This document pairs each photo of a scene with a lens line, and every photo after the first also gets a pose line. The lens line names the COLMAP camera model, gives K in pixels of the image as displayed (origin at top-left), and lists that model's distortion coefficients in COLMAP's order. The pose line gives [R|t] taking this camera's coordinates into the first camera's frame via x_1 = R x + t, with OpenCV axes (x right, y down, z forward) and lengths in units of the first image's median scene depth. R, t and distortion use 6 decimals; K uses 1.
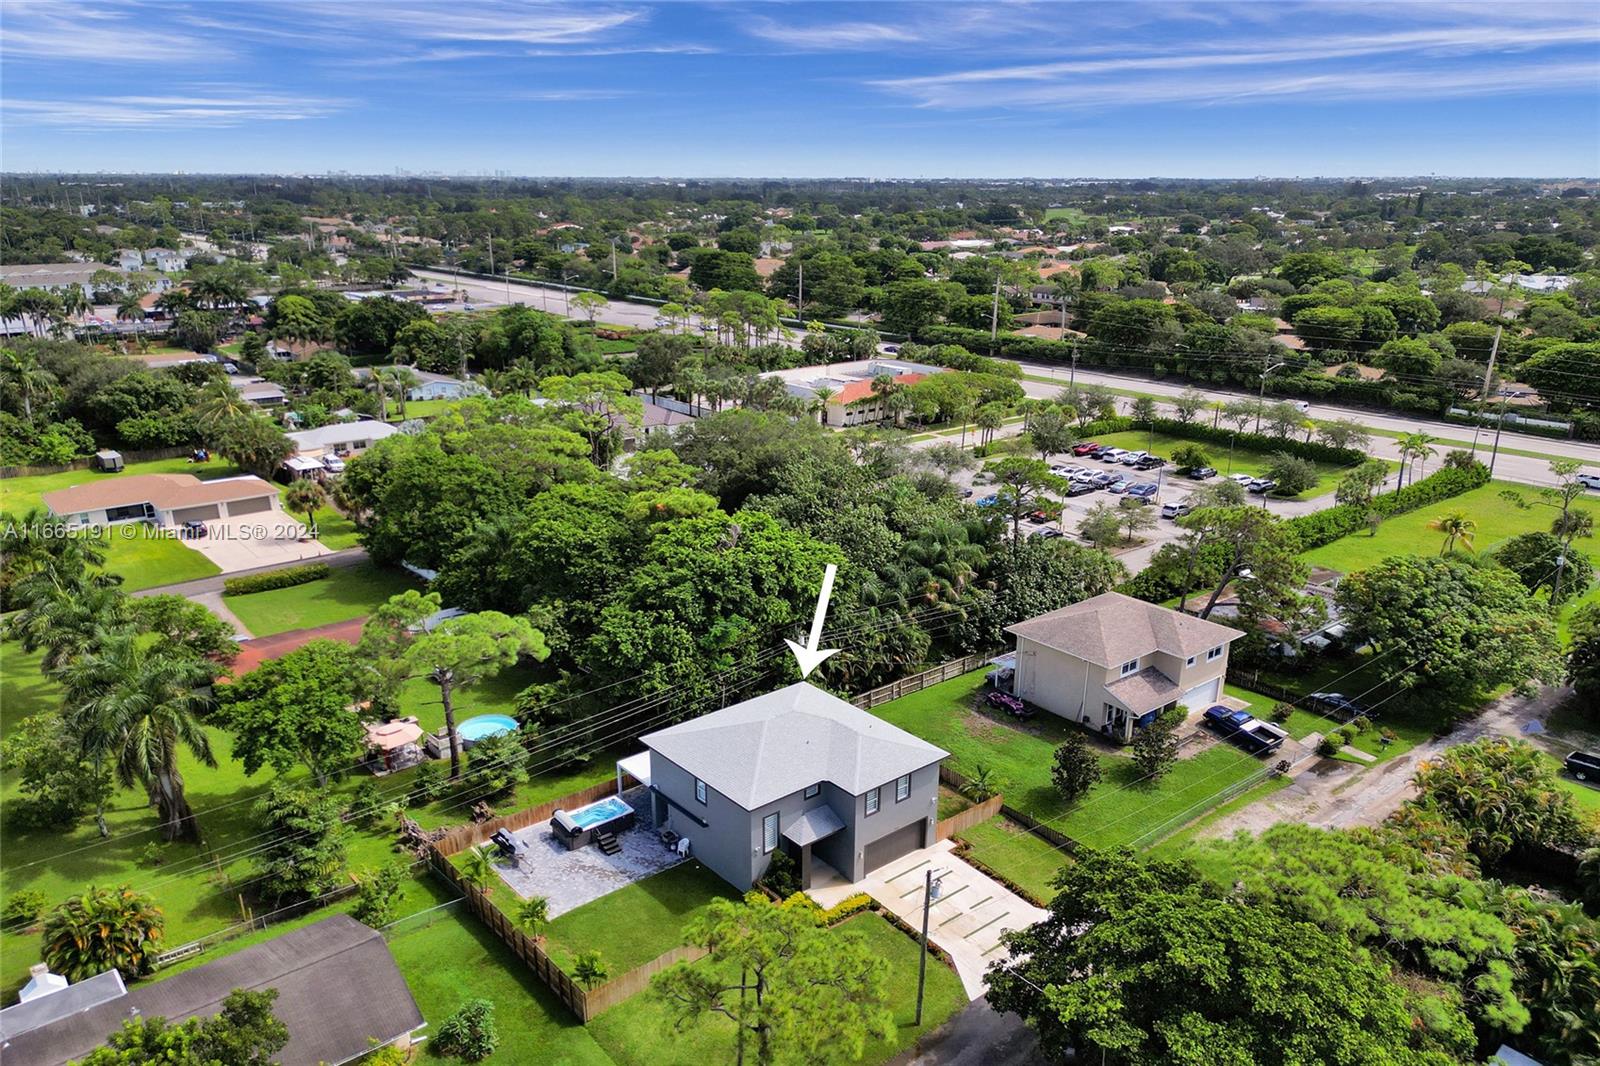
lens RADIAL K [[1198.1, 0, 811.6], [0, 1198.1, 465.6], [0, 0, 1]] dist [0.090193, -0.132735]
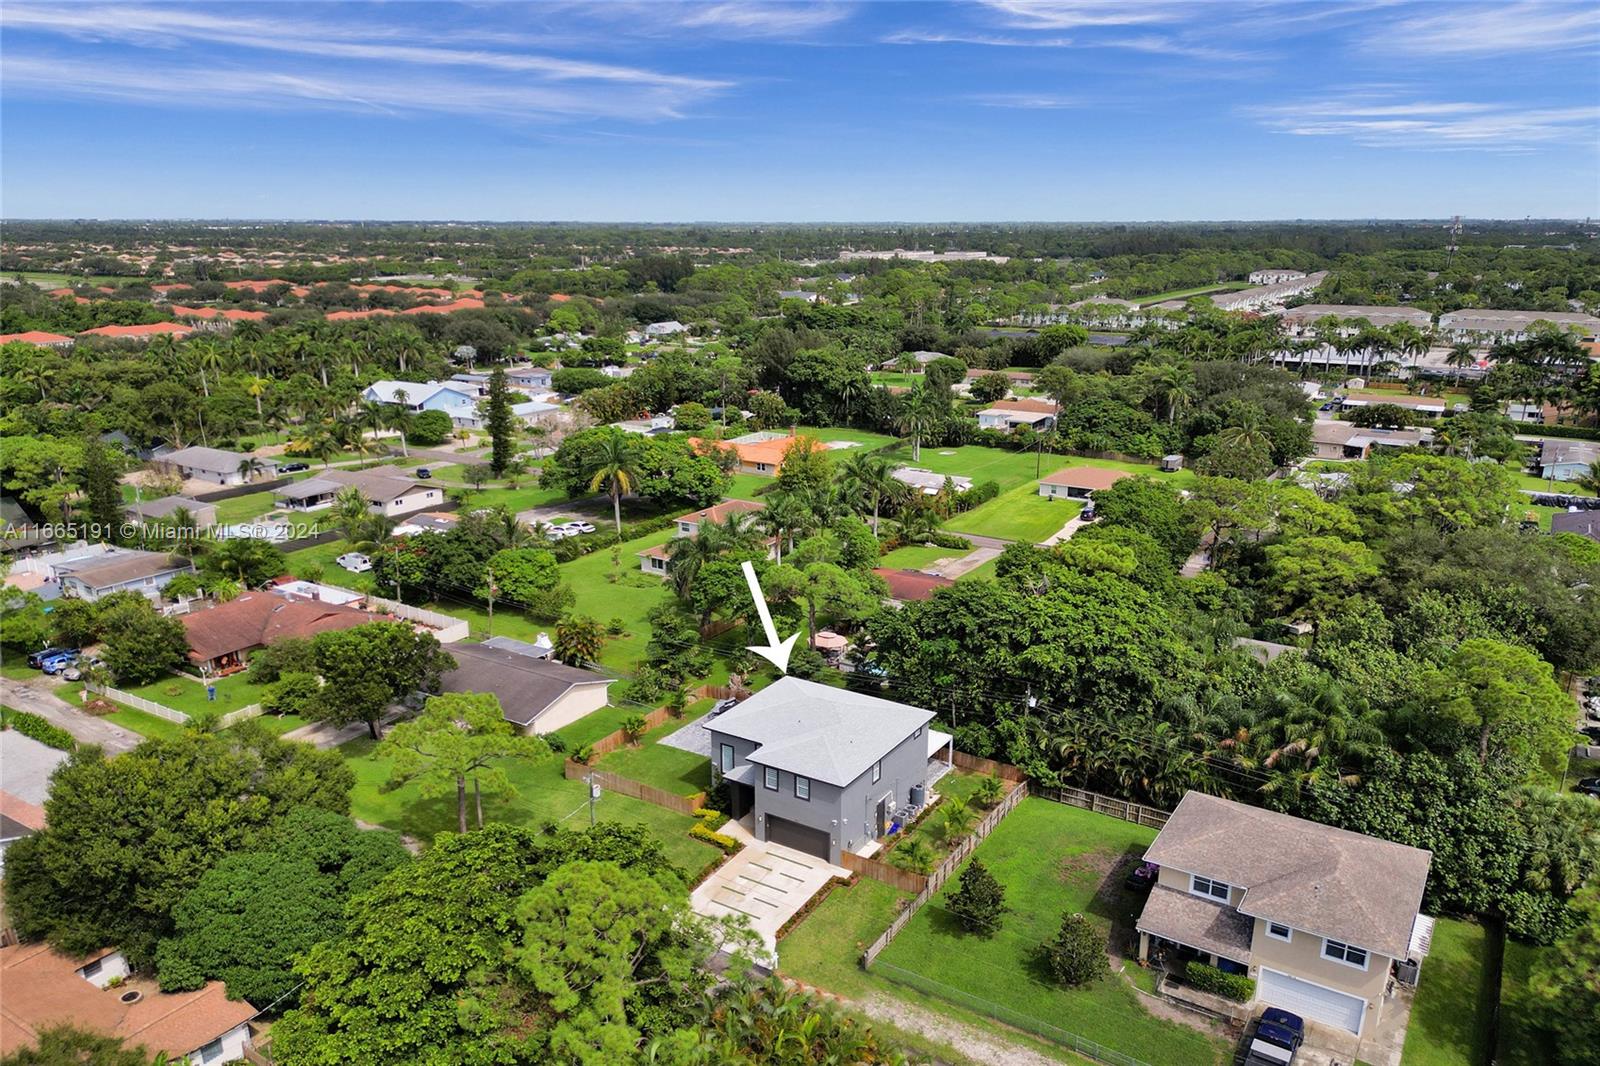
lens RADIAL K [[1186.6, 0, 792.5], [0, 1186.6, 443.4], [0, 0, 1]] dist [0.063788, -0.079589]
pose [[0.280160, 0.167126, -0.945293, 0.853050], [-0.216948, 0.970274, 0.107245, -0.128960], [0.935117, 0.175034, 0.308090, 0.472895]]
